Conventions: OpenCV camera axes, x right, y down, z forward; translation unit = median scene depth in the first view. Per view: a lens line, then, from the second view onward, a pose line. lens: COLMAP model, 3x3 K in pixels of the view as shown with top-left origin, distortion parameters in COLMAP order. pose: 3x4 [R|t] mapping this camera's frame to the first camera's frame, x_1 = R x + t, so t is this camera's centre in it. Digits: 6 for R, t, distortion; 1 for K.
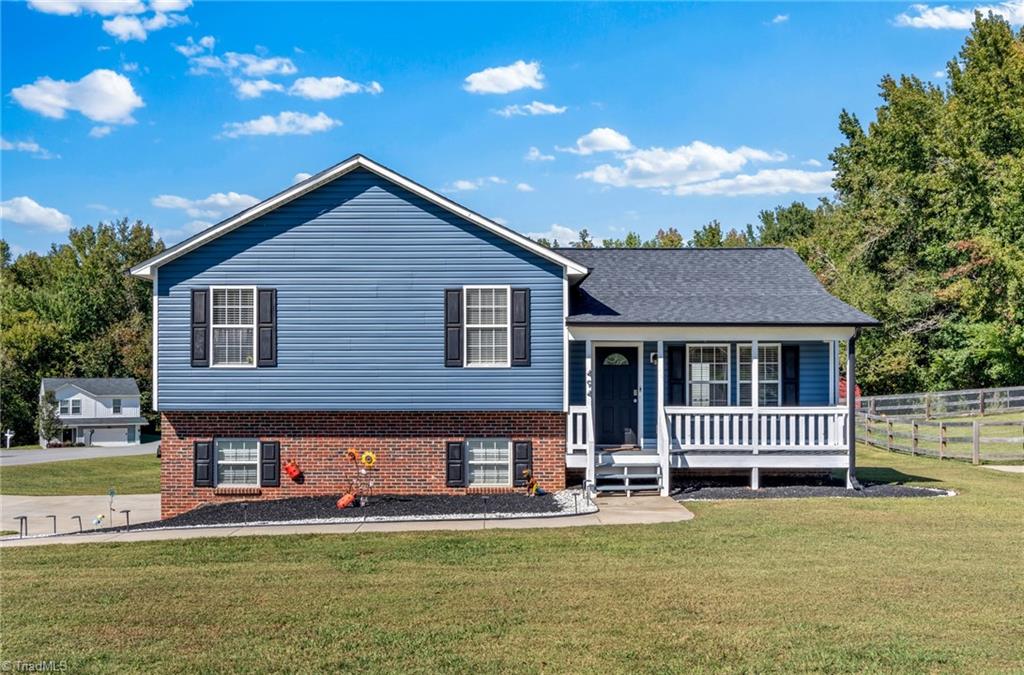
lens RADIAL K [[907.2, 0, 512.0], [0, 907.2, 337.5], [0, 0, 1]] dist [0.010473, 0.004704]
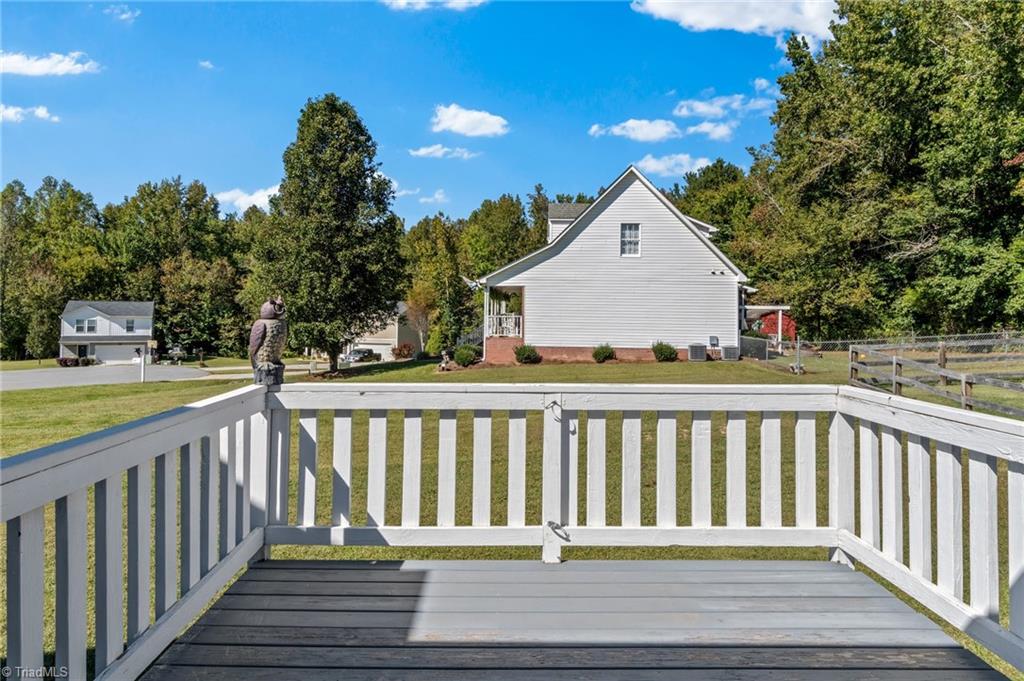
lens RADIAL K [[645.4, 0, 512.0], [0, 645.4, 340.5], [0, 0, 1]] dist [-0.003551, -0.000743]
pose [[0.999582, 0.014904, 0.024764, 0.031703], [-0.017188, 0.995352, 0.094759, 0.007867], [-0.023236, -0.095145, 0.995192, 0.169940]]
